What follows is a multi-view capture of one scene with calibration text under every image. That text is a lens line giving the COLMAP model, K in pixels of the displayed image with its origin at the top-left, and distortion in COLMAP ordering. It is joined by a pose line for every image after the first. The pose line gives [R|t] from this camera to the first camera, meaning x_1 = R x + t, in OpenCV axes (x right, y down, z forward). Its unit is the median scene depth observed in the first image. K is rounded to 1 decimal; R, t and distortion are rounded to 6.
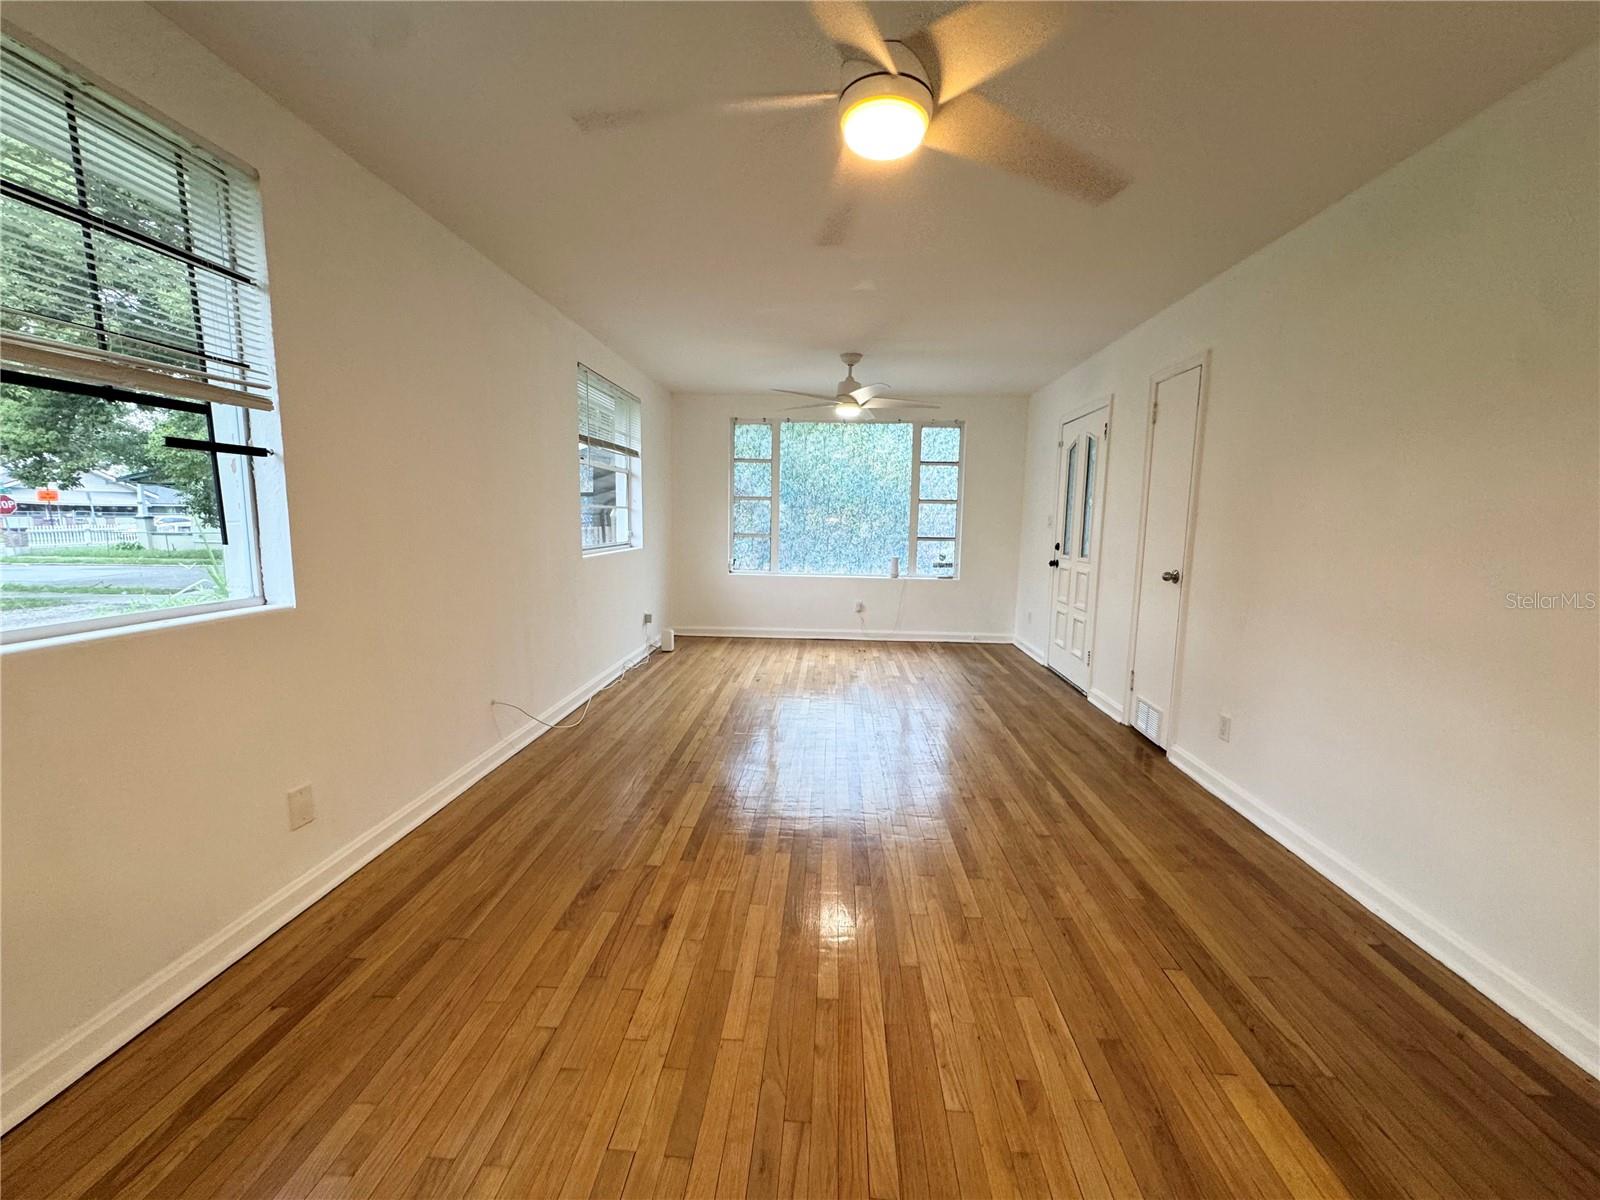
lens RADIAL K [[631.0, 0, 794.8], [0, 631.0, 598.3], [0, 0, 1]] dist [-0.000730, 0.000090]
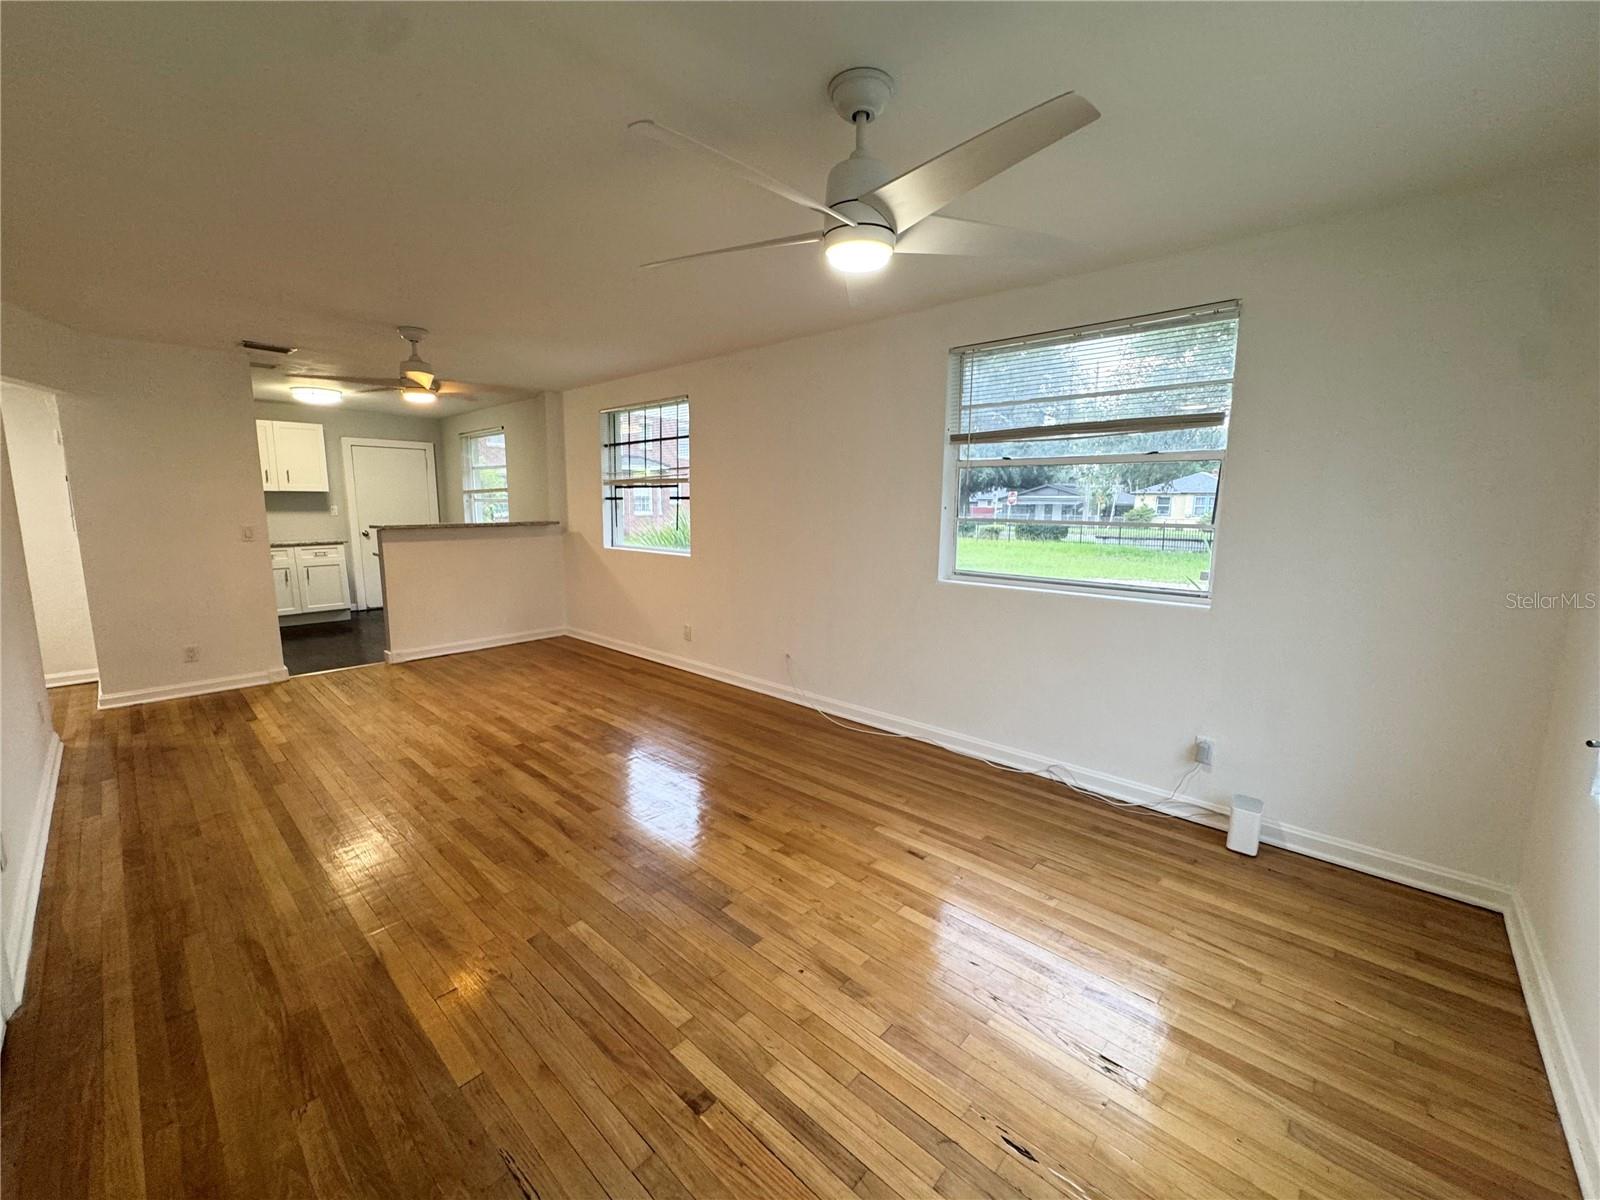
lens RADIAL K [[639.2, 0, 802.7], [0, 639.2, 601.1], [0, 0, 1]] dist [-0.000748, 0.000164]
pose [[-0.625795, 0.096835, -0.773954, 0.559093], [-0.121370, 0.968088, 0.219260, -0.254847], [0.770487, 0.231147, -0.594071, 1.707213]]
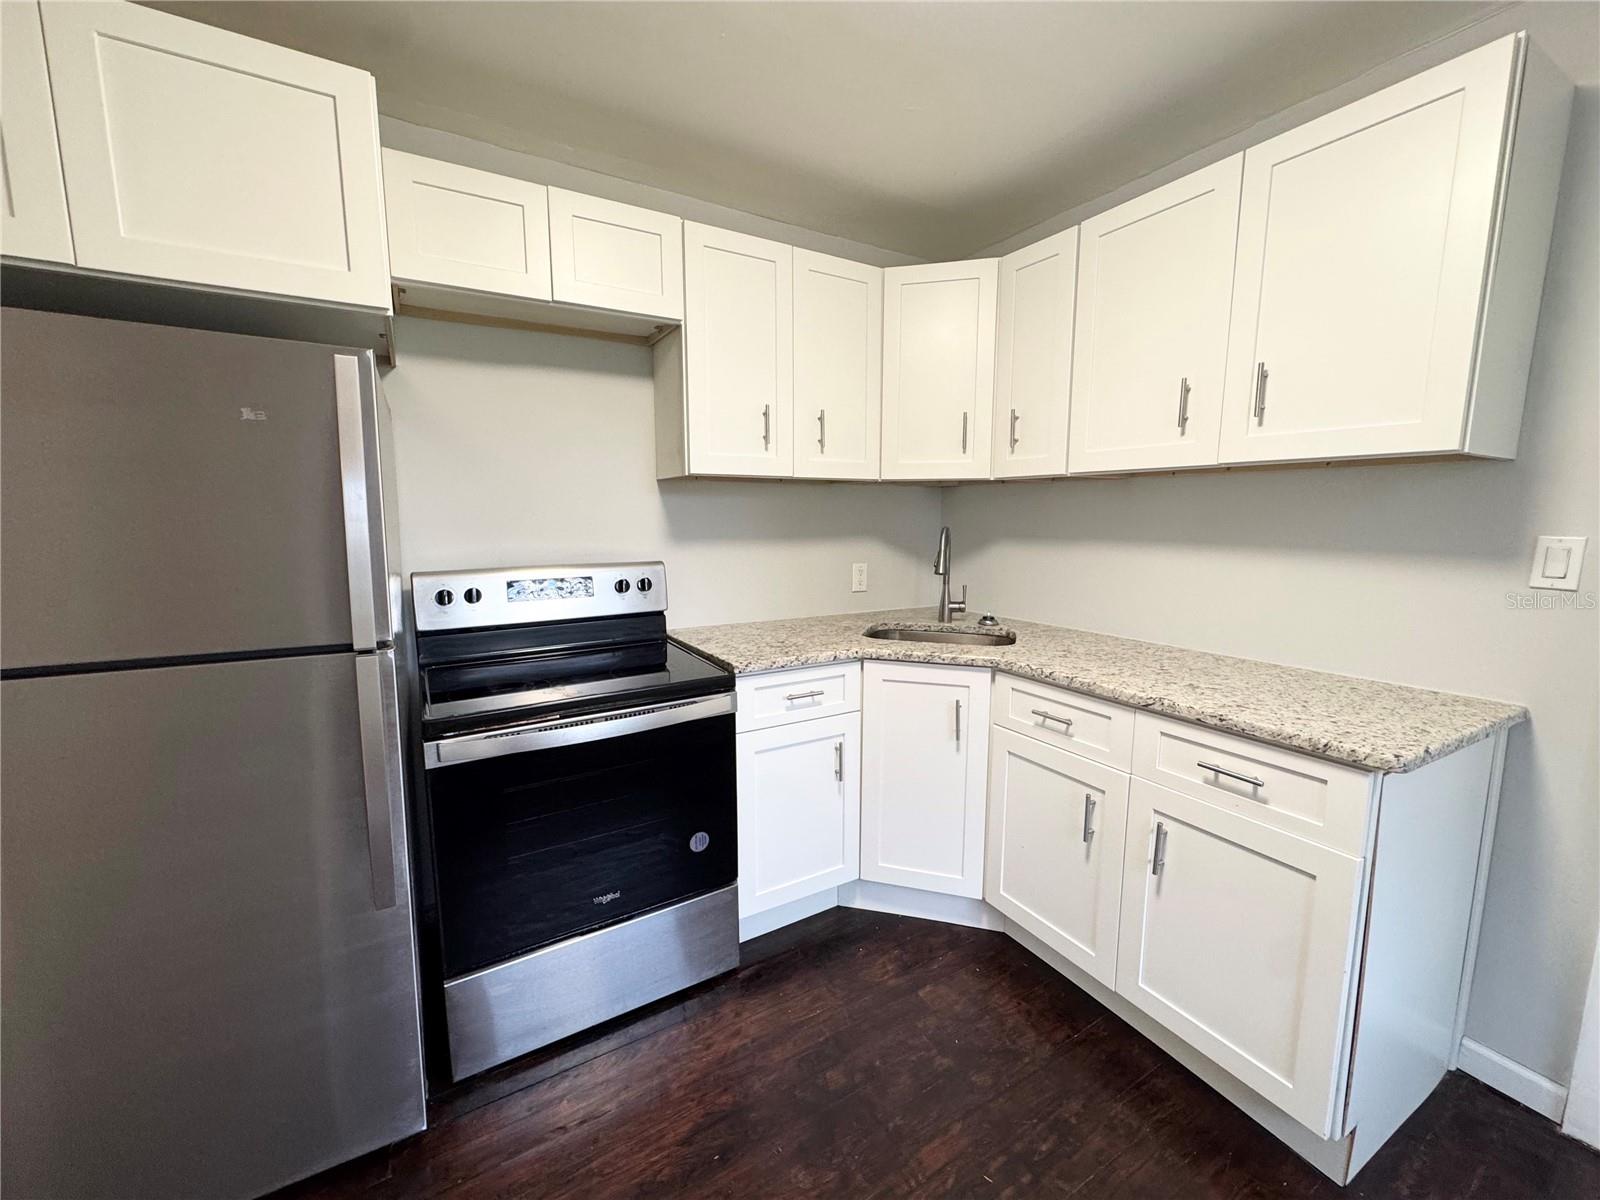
lens RADIAL K [[636.8, 0, 799.1], [0, 636.8, 593.4], [0, 0, 1]] dist [-0.002176, 0.000653]
pose [[-0.558572, -0.126090, 0.819816, -0.241917], [0.094369, 0.972300, 0.213839, 0.019231], [-0.824070, 0.196810, -0.531201, -0.364571]]
